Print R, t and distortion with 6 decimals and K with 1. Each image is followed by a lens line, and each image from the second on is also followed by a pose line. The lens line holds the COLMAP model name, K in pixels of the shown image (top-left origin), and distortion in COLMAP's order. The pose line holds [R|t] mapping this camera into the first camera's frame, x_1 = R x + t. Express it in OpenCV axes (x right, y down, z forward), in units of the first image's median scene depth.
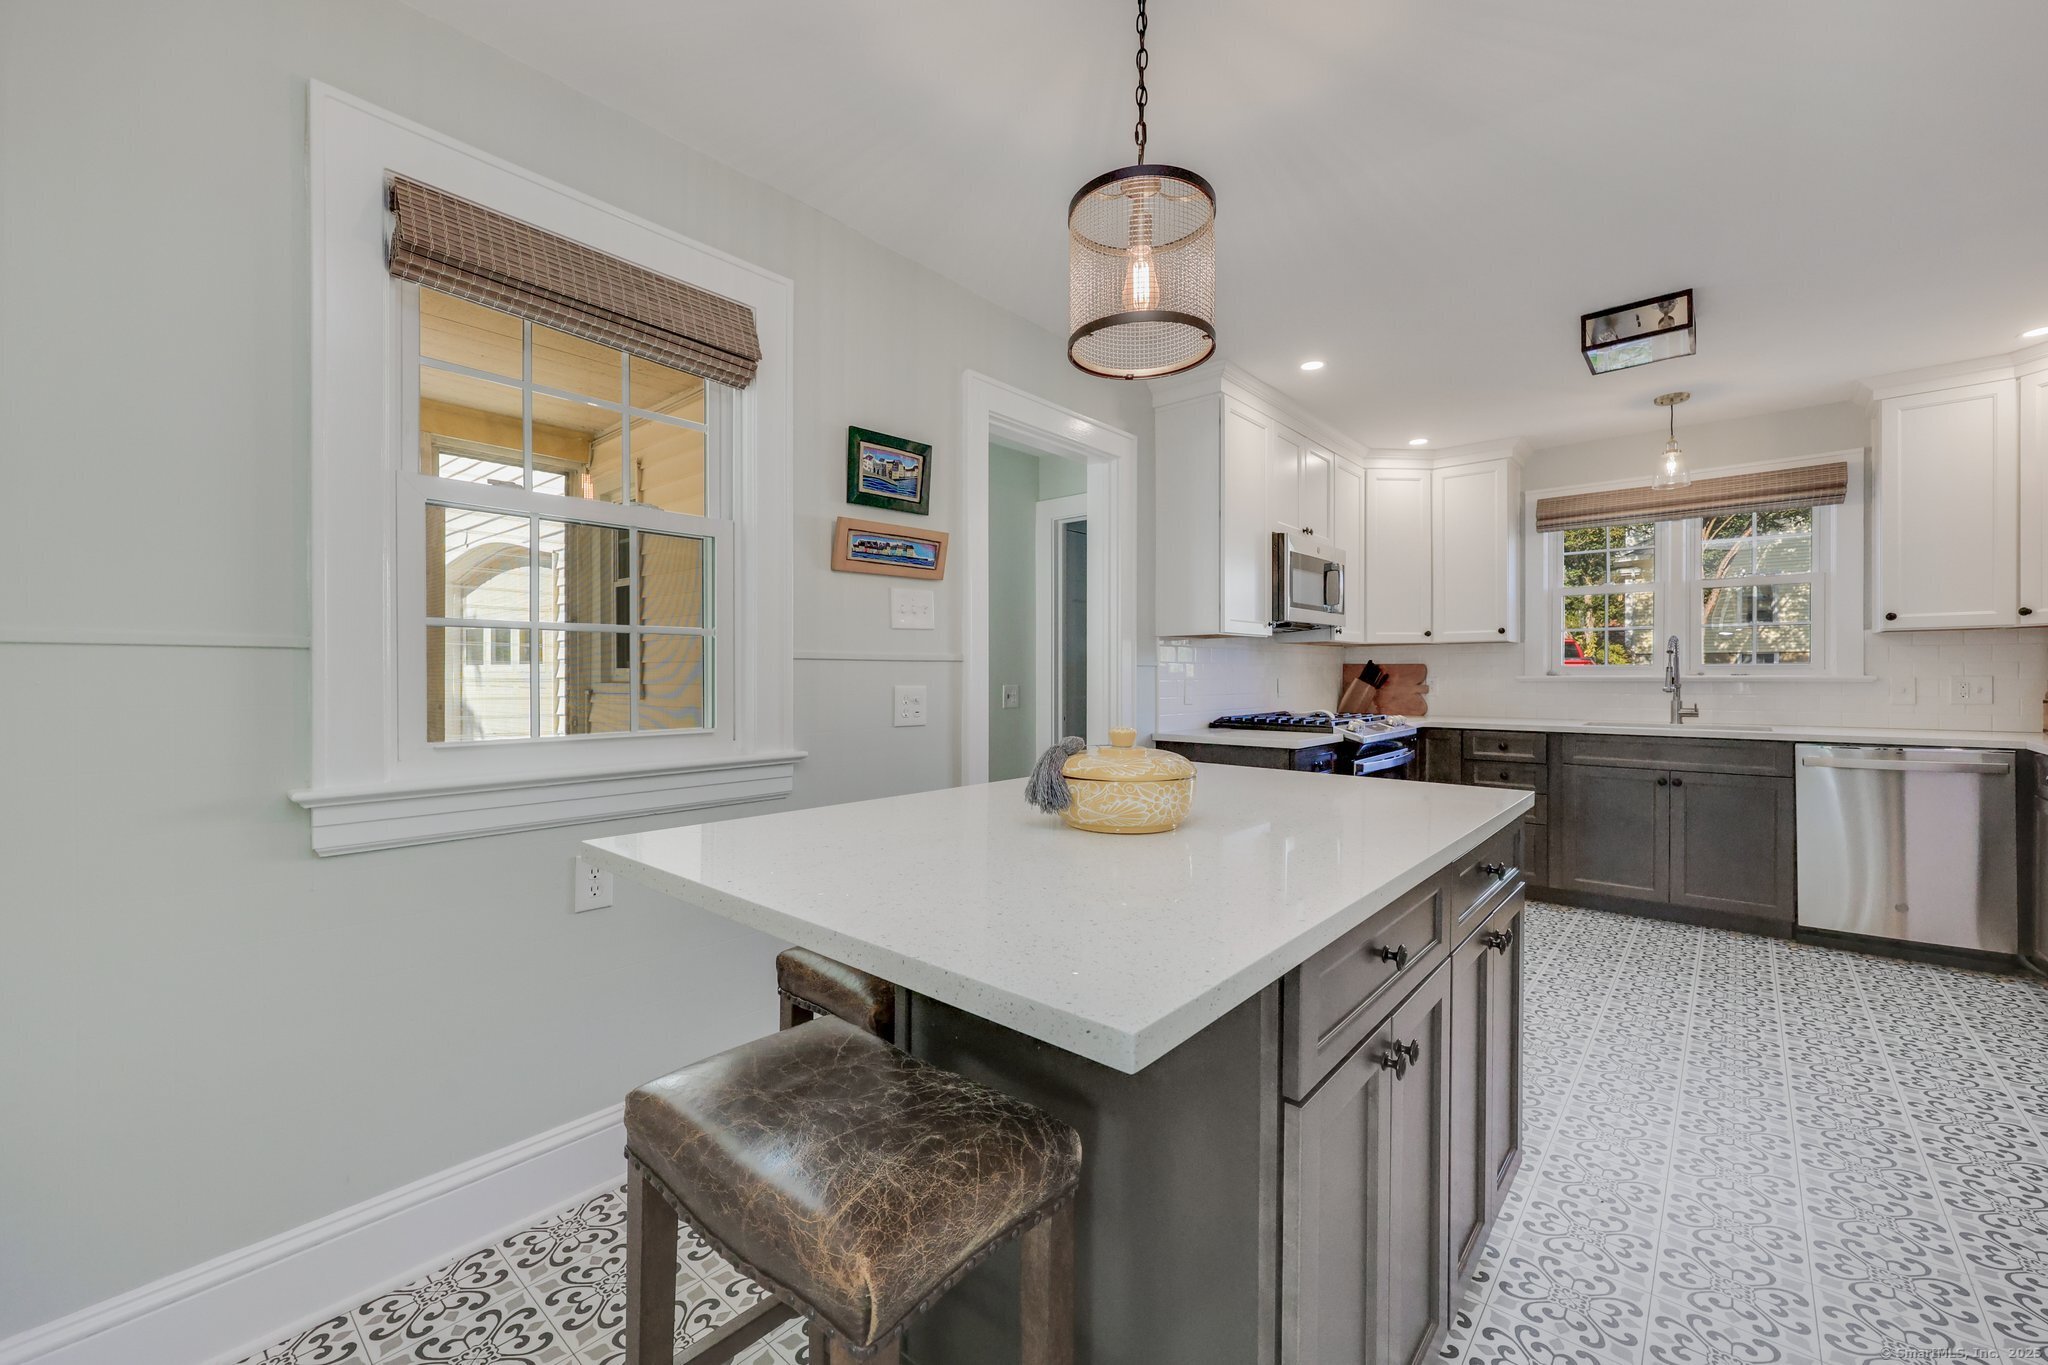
lens RADIAL K [[818.0, 0, 1027.7], [0, 818.0, 682.9], [0, 0, 1]] dist [-0.002441, 0.000240]
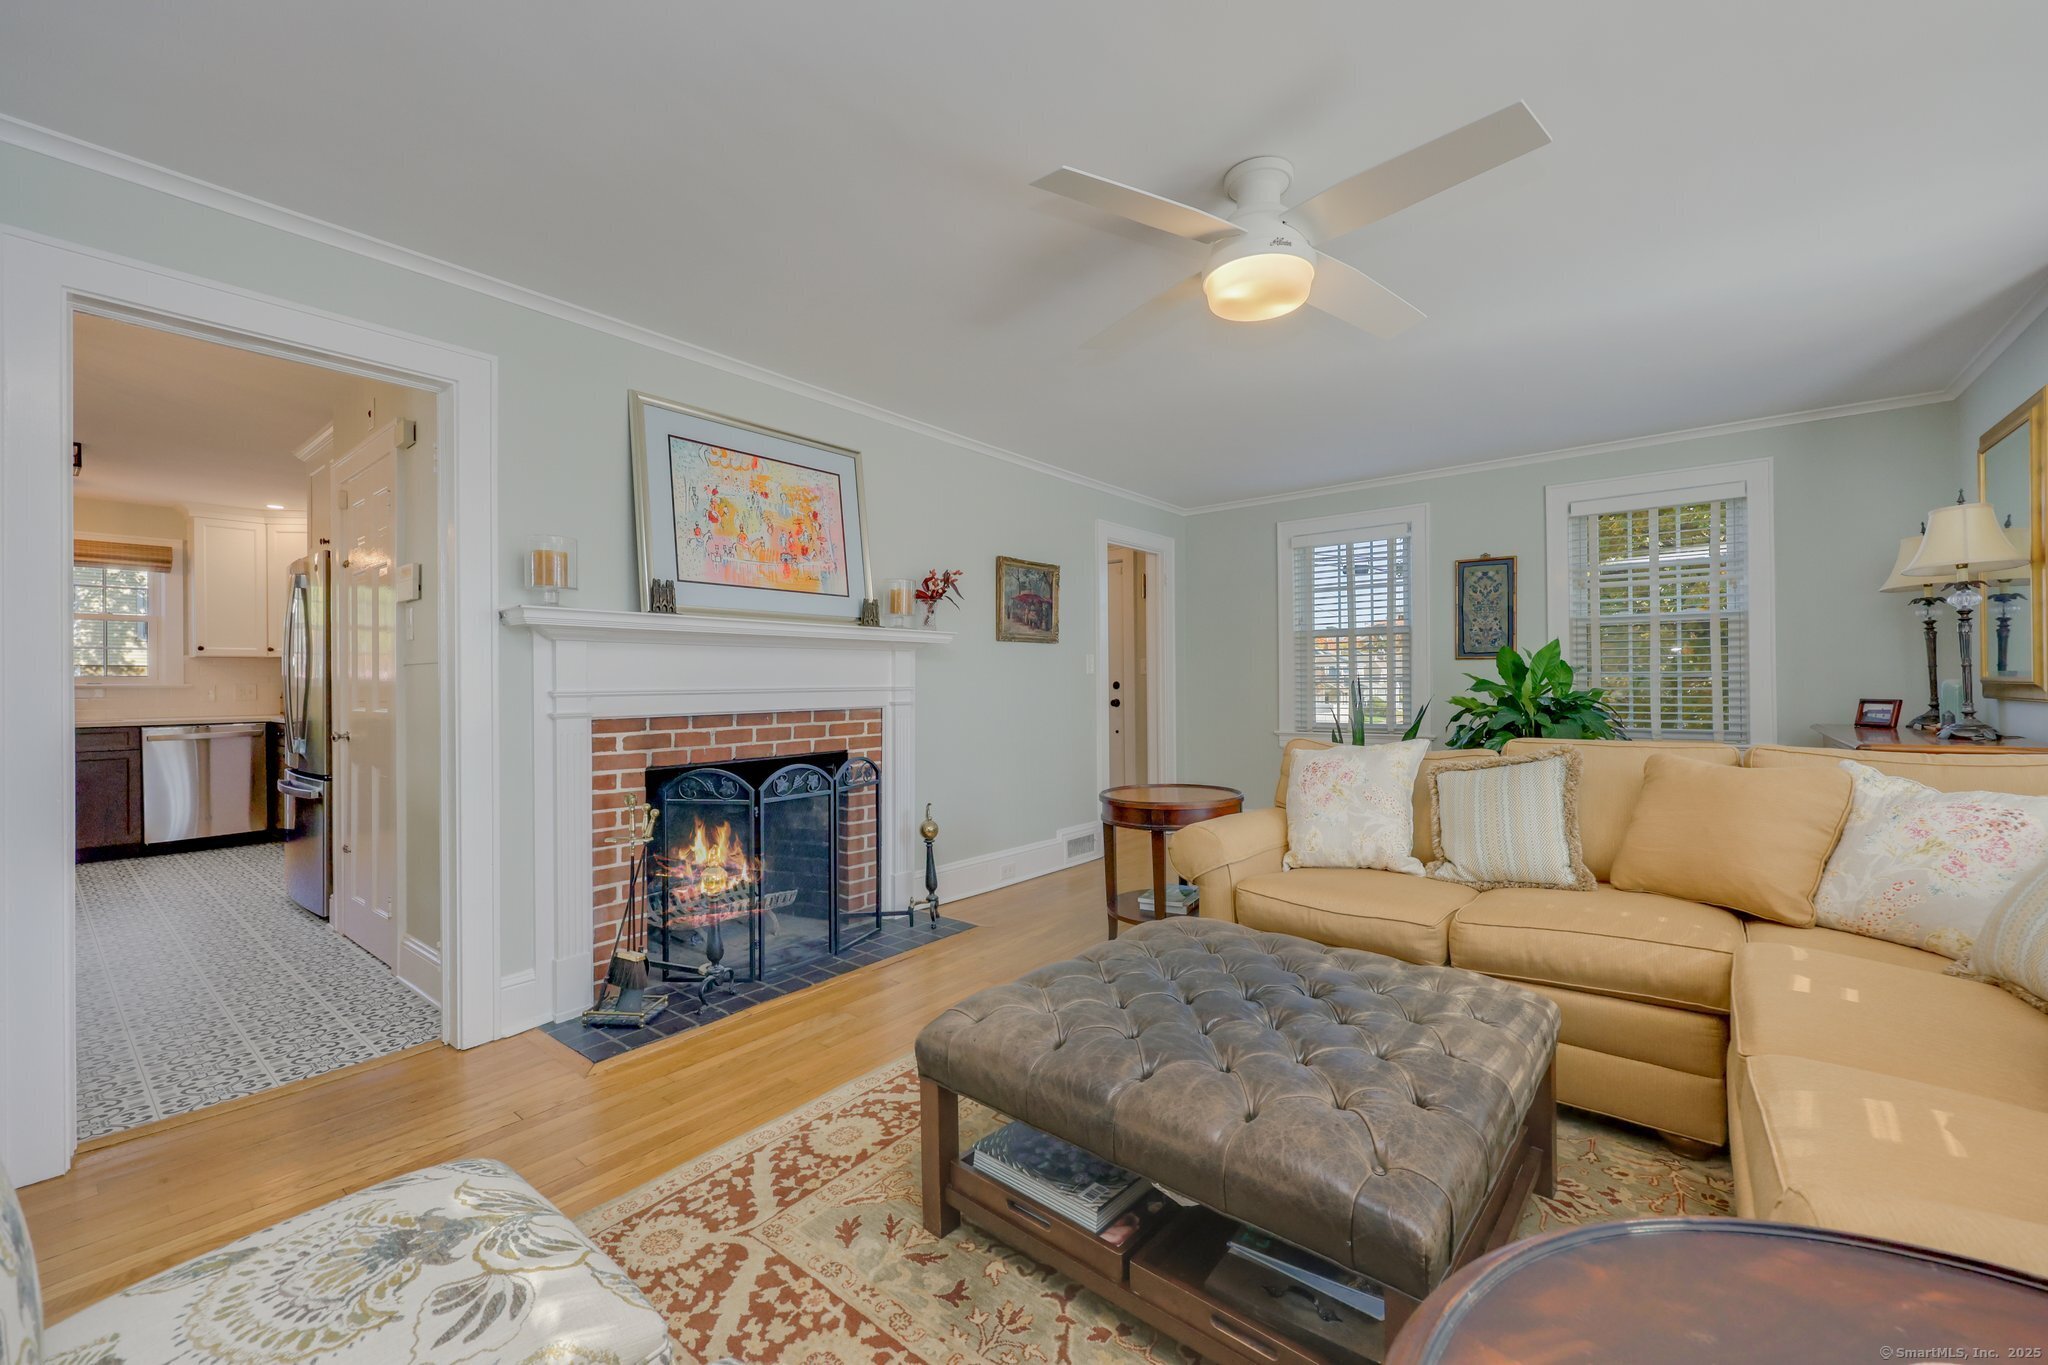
lens RADIAL K [[818.0, 0, 1033.7], [0, 818.0, 678.0], [0, 0, 1]] dist [-0.002441, 0.000240]
pose [[-0.048004, 0.005079, 0.998834, -0.583111], [0.015554, 0.999870, -0.004337, 0.011094], [-0.998726, 0.015327, -0.048077, -0.523123]]
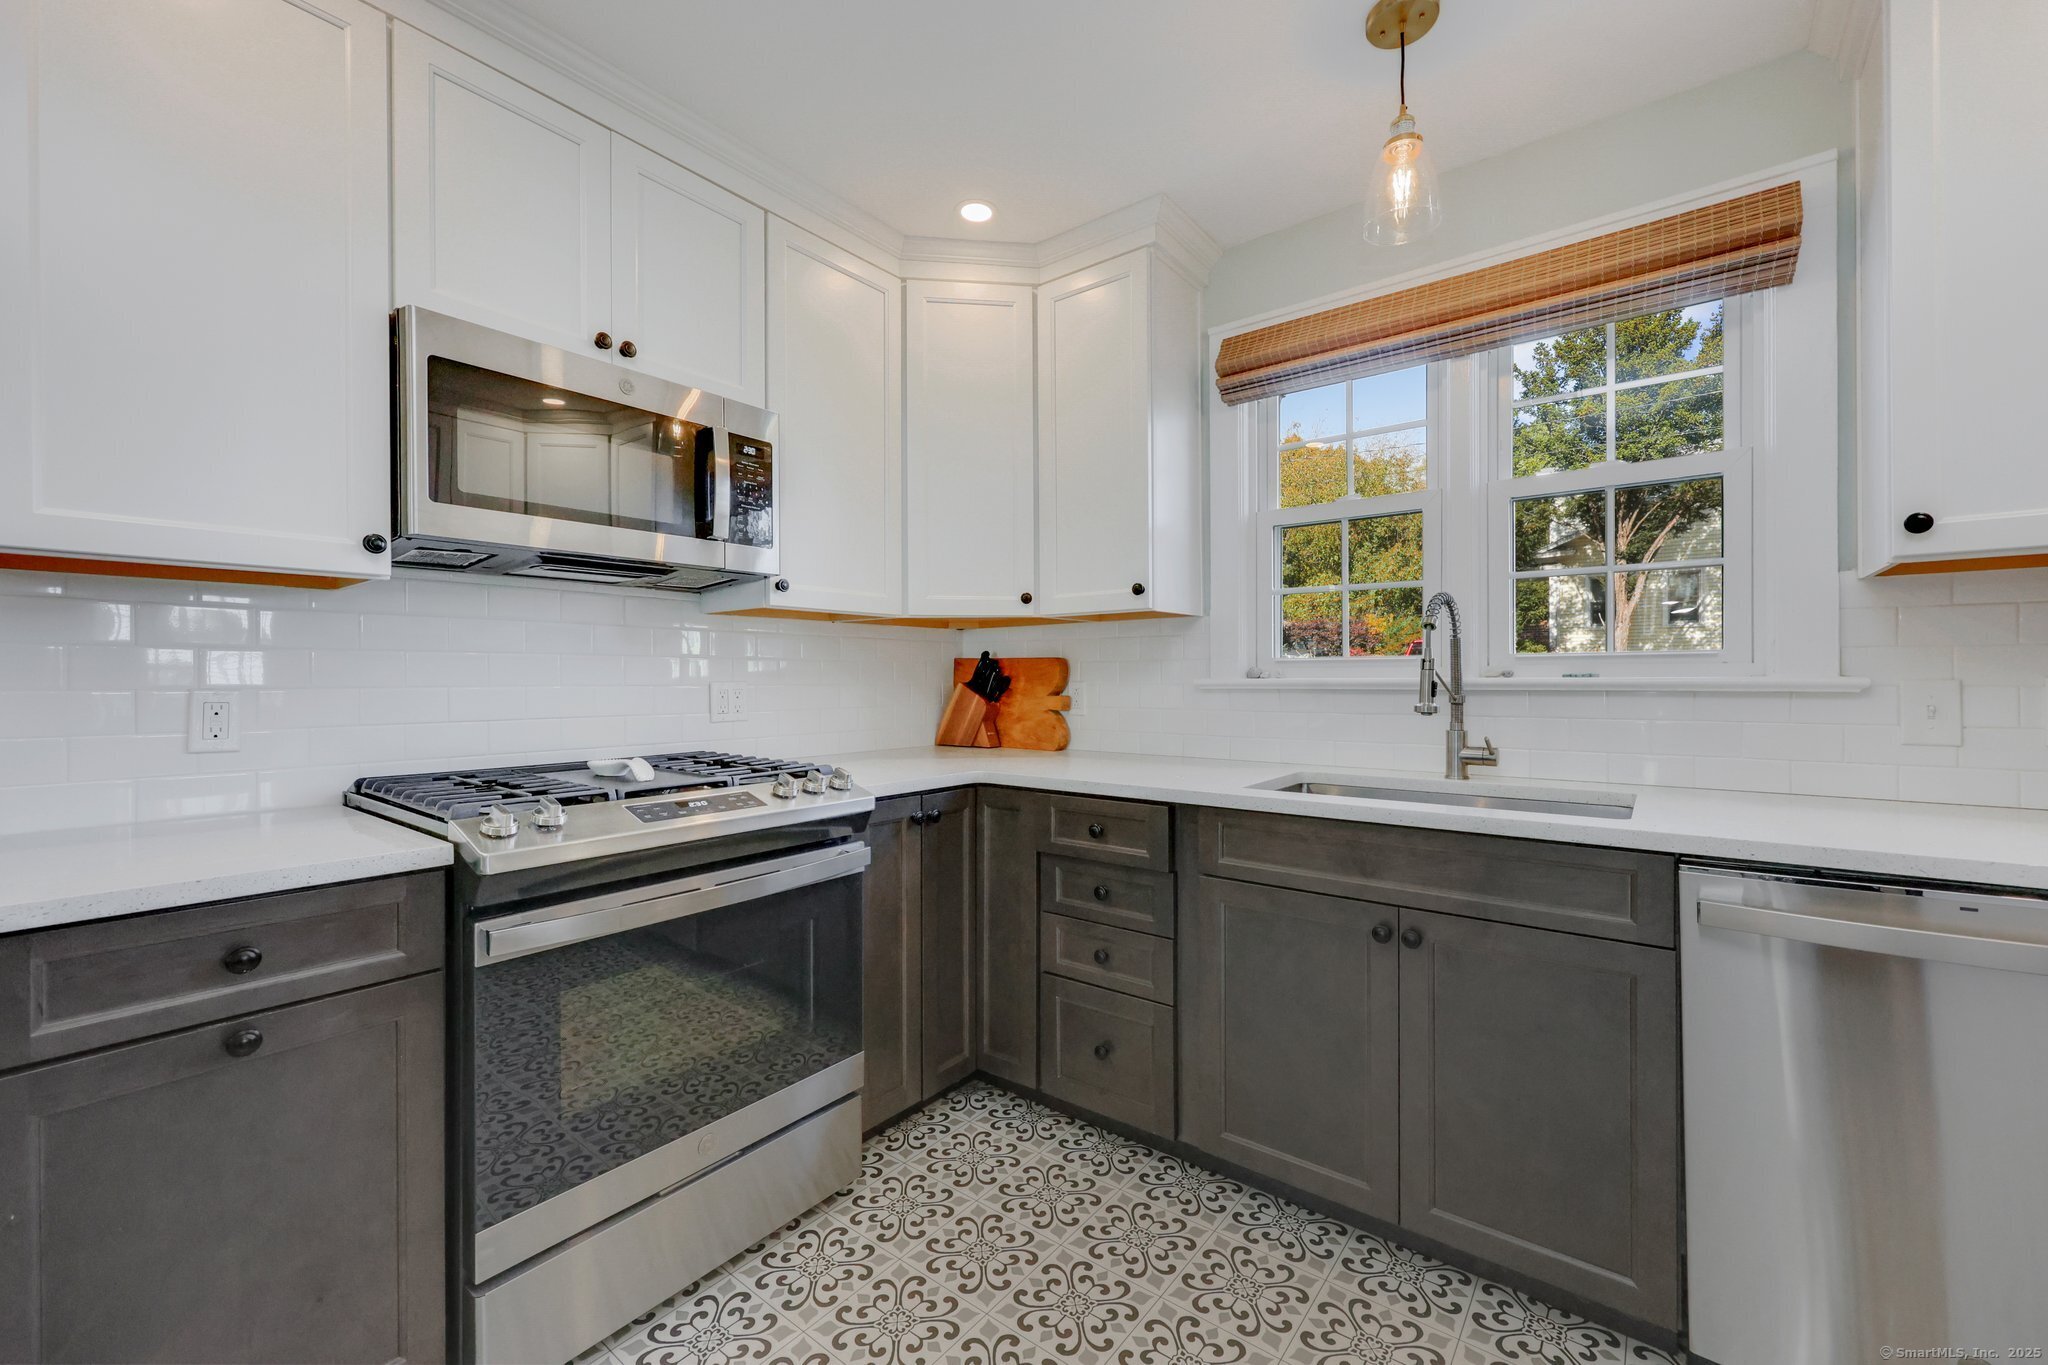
lens RADIAL K [[818.0, 0, 1032.7], [0, 818.0, 683.7], [0, 0, 1]] dist [-0.002441, 0.000240]
pose [[0.998351, -0.002615, 0.057344, 0.525242], [0.002679, 0.999996, -0.001053, -0.005711], [-0.057341, 0.001205, 0.998354, 0.542851]]
